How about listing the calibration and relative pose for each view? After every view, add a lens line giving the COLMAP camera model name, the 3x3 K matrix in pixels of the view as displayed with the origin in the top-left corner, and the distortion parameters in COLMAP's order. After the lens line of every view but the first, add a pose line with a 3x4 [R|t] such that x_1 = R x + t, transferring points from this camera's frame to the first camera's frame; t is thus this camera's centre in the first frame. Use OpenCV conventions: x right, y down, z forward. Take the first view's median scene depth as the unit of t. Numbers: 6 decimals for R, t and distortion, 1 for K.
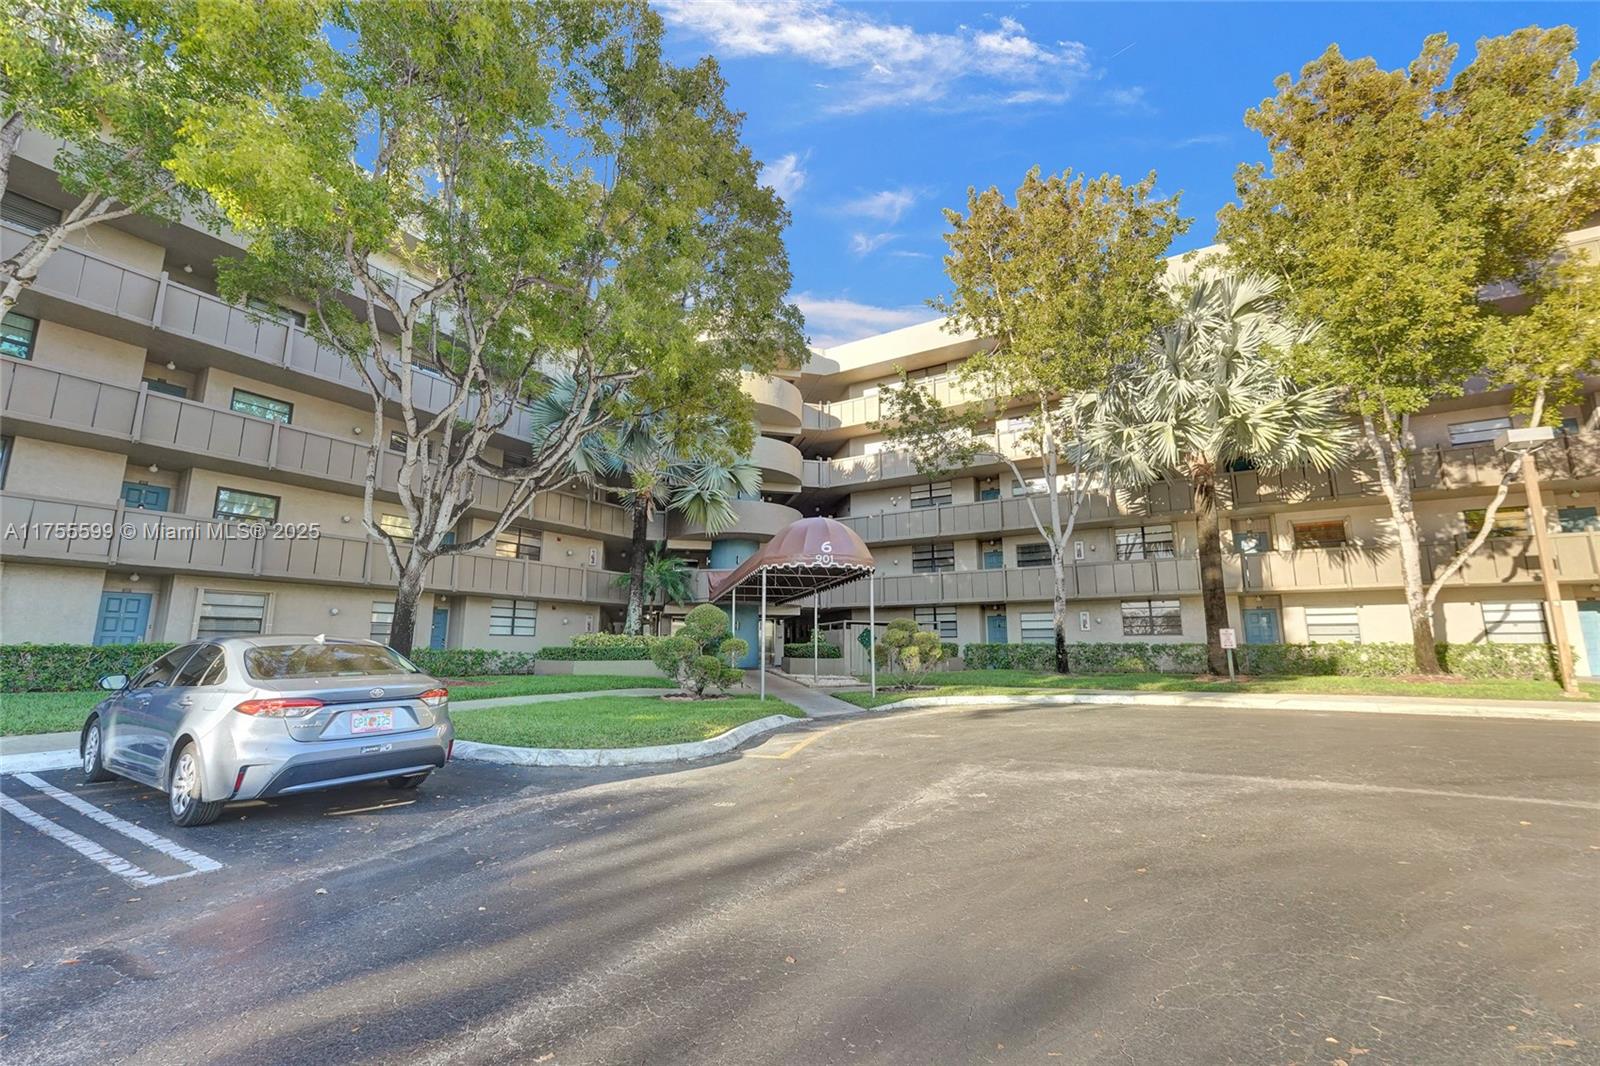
lens RADIAL K [[672.8, 0, 800.3], [0, 672.8, 529.3], [0, 0, 1]] dist [-0.002253, 0.000547]
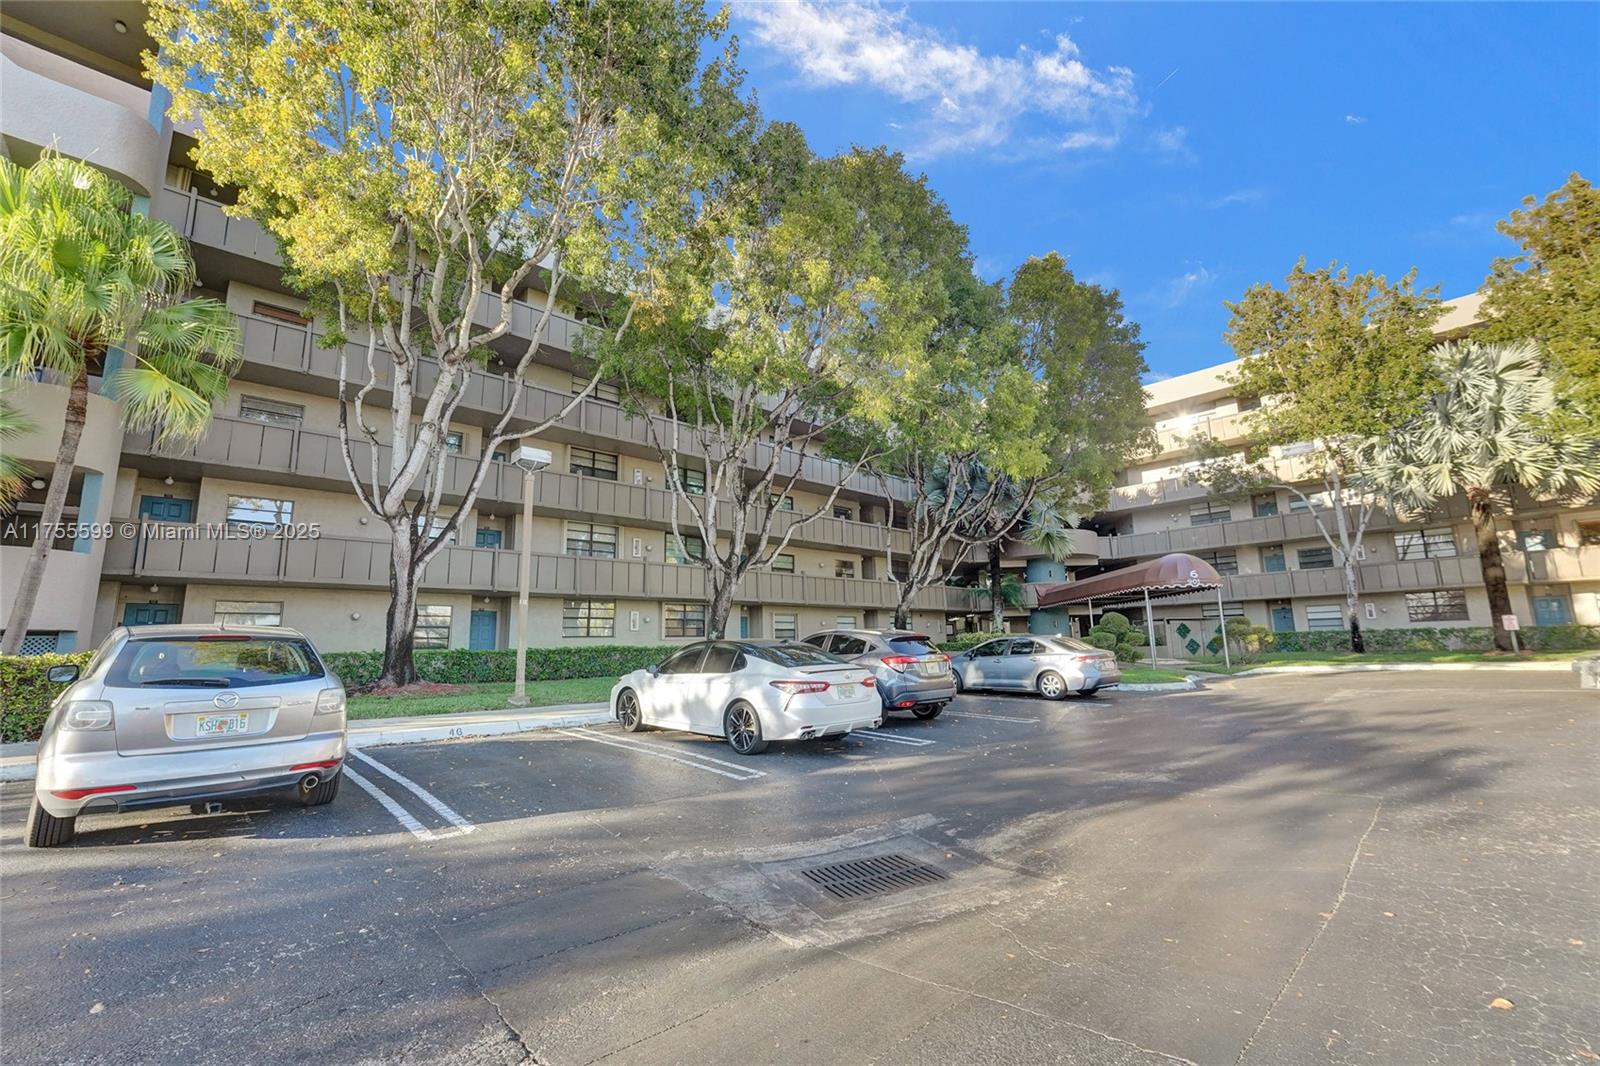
lens RADIAL K [[672.8, 0, 800.3], [0, 672.8, 529.3], [0, 0, 1]] dist [-0.002253, 0.000547]
pose [[0.962718, -0.068148, -0.261782, -0.280678], [0.069131, 0.997593, -0.005460, -0.087761], [0.261524, -0.012841, 0.965111, -0.510137]]
